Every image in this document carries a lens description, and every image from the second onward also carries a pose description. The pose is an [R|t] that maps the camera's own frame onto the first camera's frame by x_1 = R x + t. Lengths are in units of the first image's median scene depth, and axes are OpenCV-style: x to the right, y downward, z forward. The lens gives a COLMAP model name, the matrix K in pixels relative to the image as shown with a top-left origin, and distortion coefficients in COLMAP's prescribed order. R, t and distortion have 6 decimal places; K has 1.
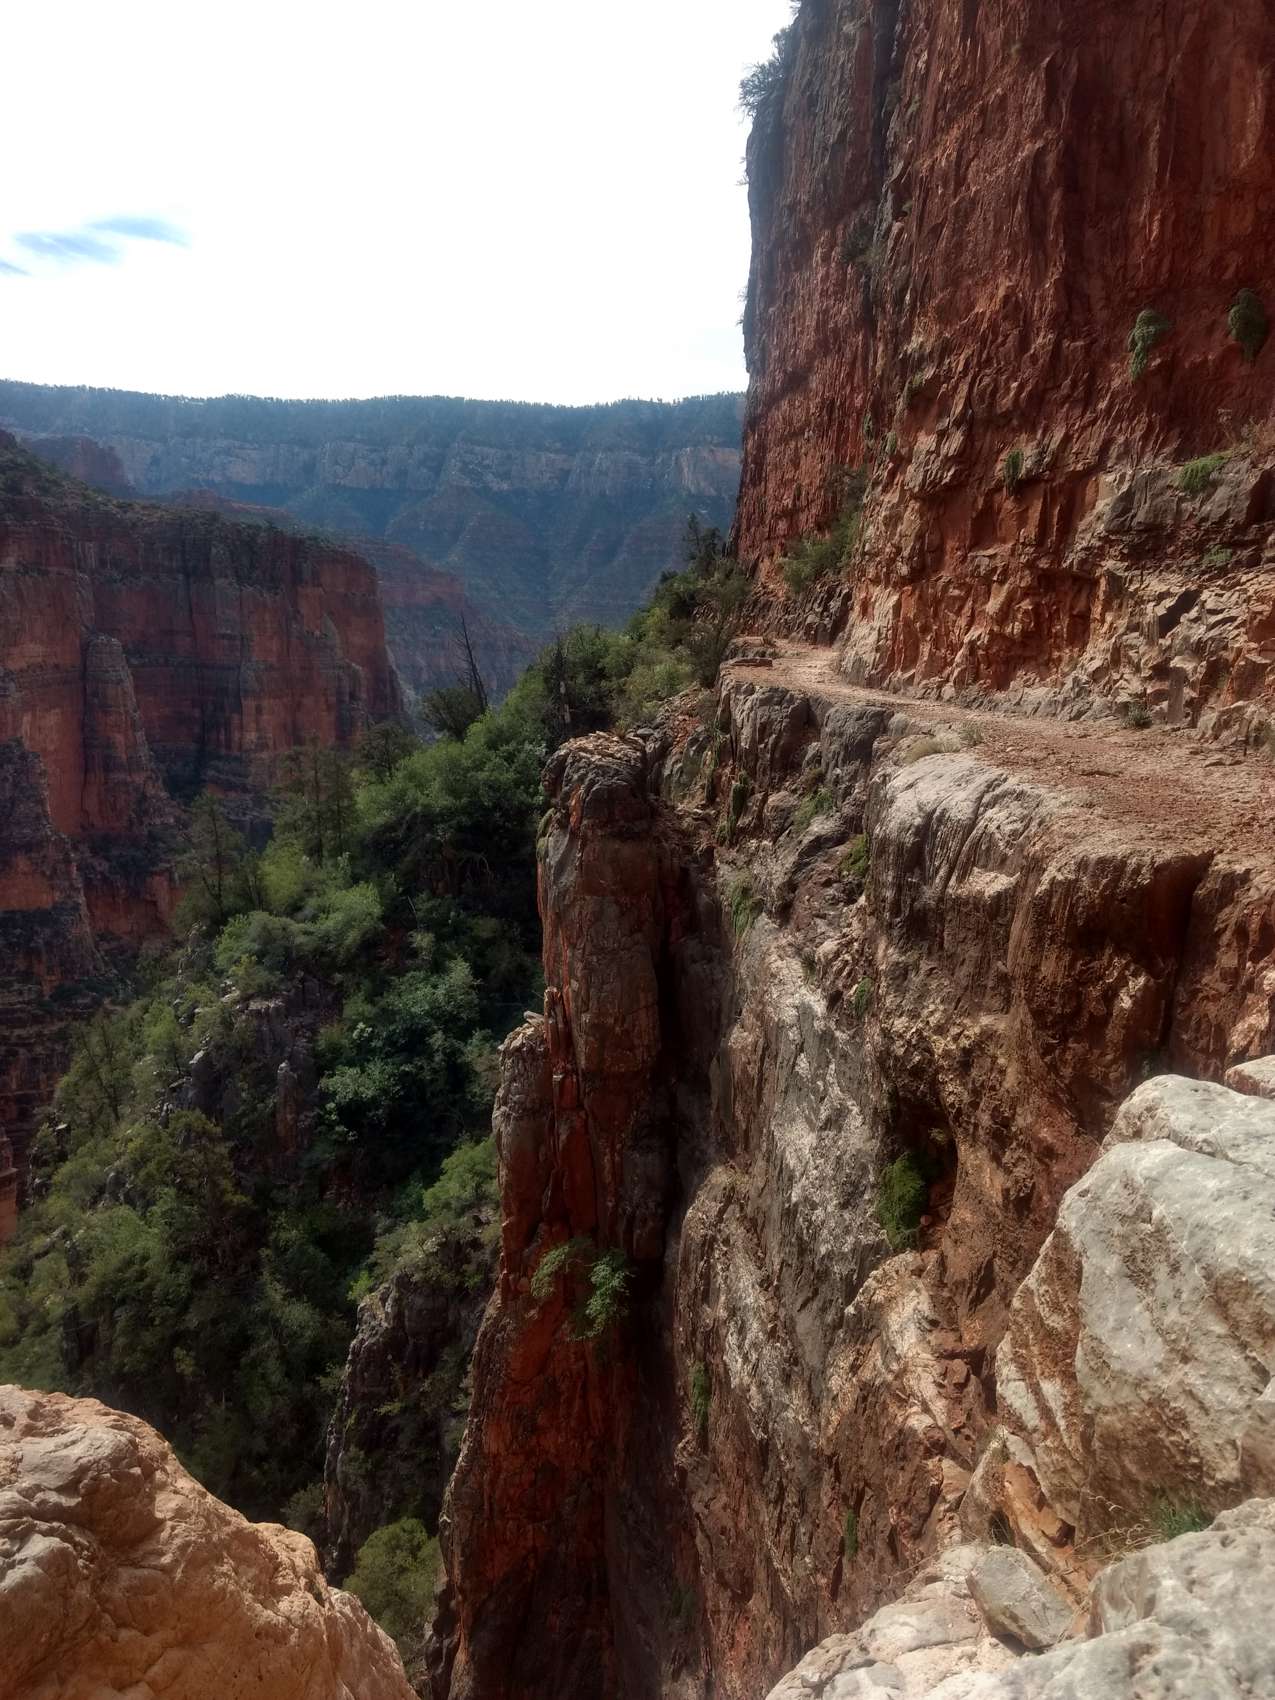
lens RADIAL K [[1351.4, 0, 650.2], [0, 1351.4, 876.3], [0, 0, 1]] dist [0.019776, 0.027218]
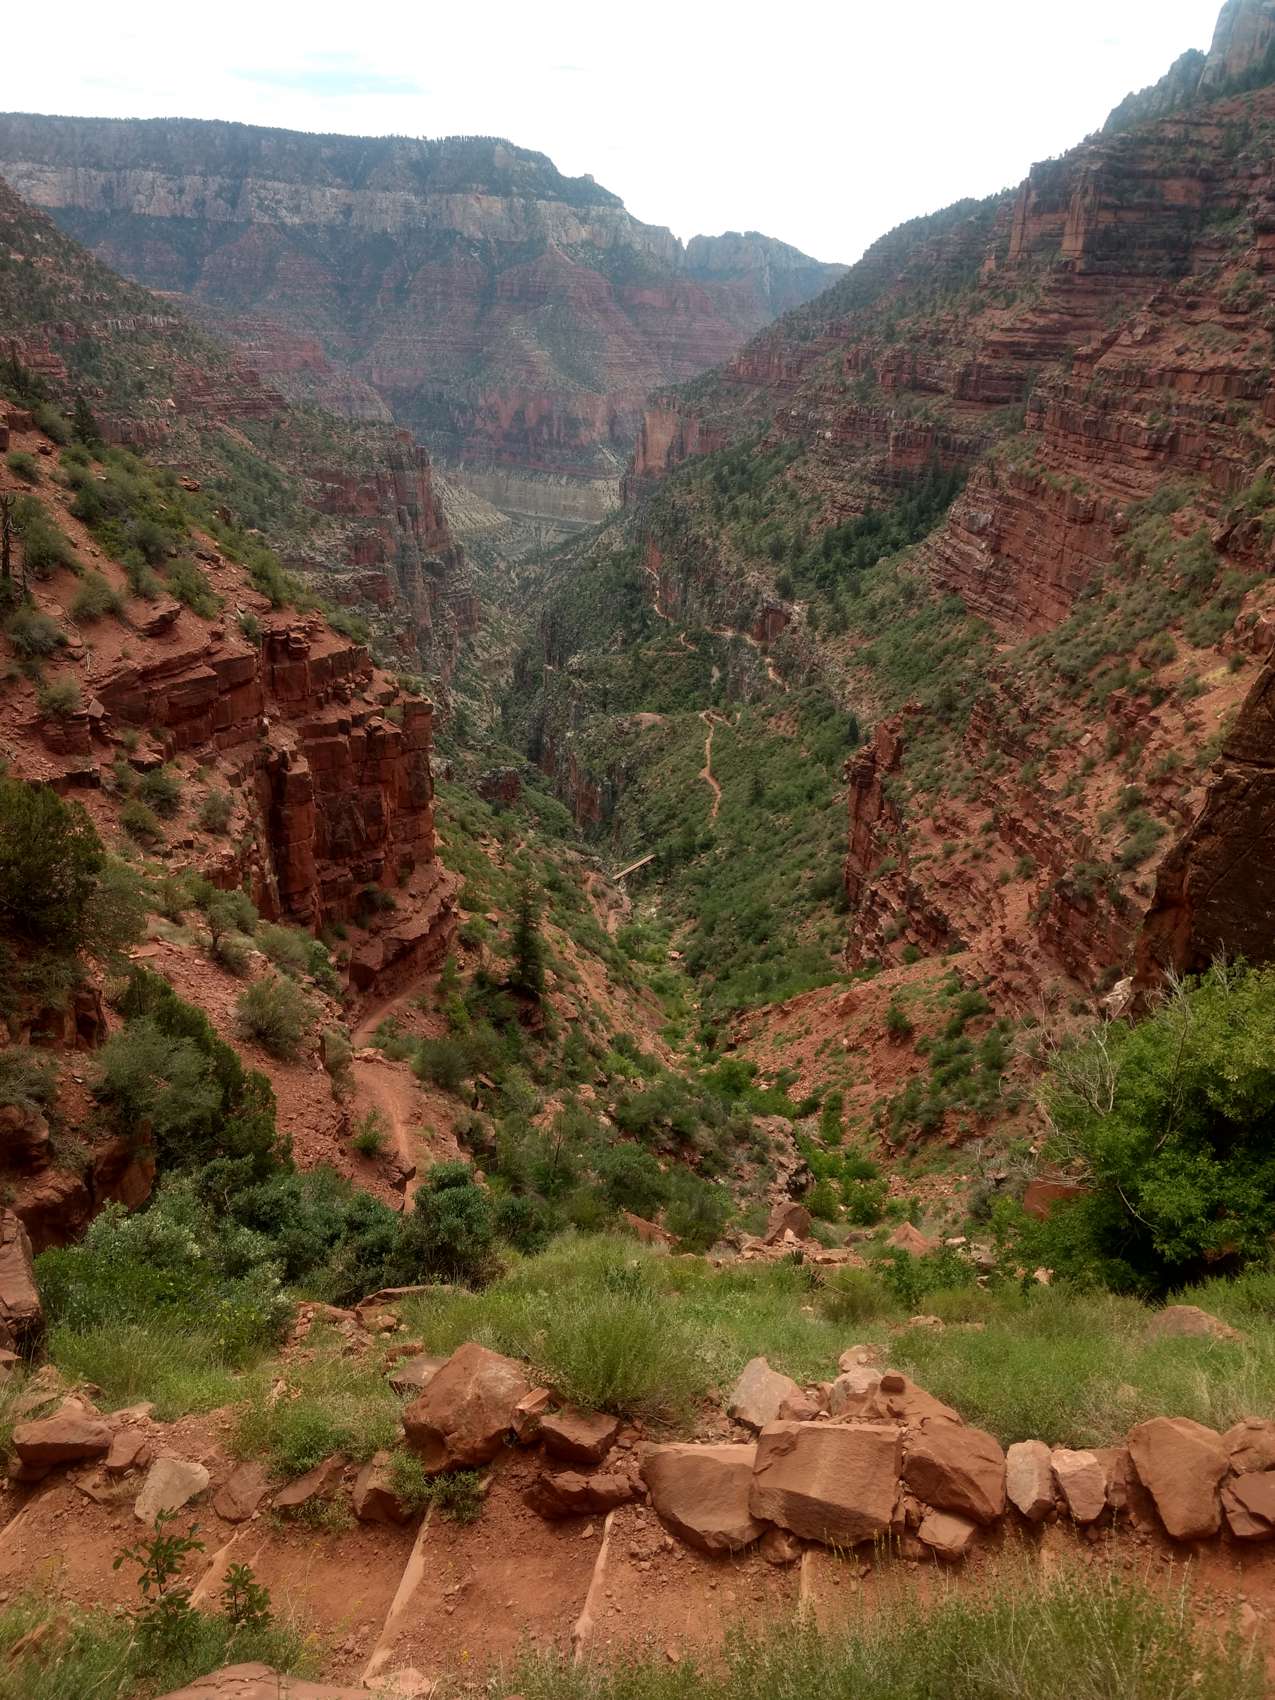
lens RADIAL K [[1351.4, 0, 650.7], [0, 1351.4, 826.9], [0, 0, 1]] dist [0.019776, 0.027218]
pose [[0.980955, -0.062193, 0.184009, -0.056278], [0.024116, 0.979019, 0.202336, -0.008559], [-0.192732, -0.194045, 0.961874, -0.273804]]
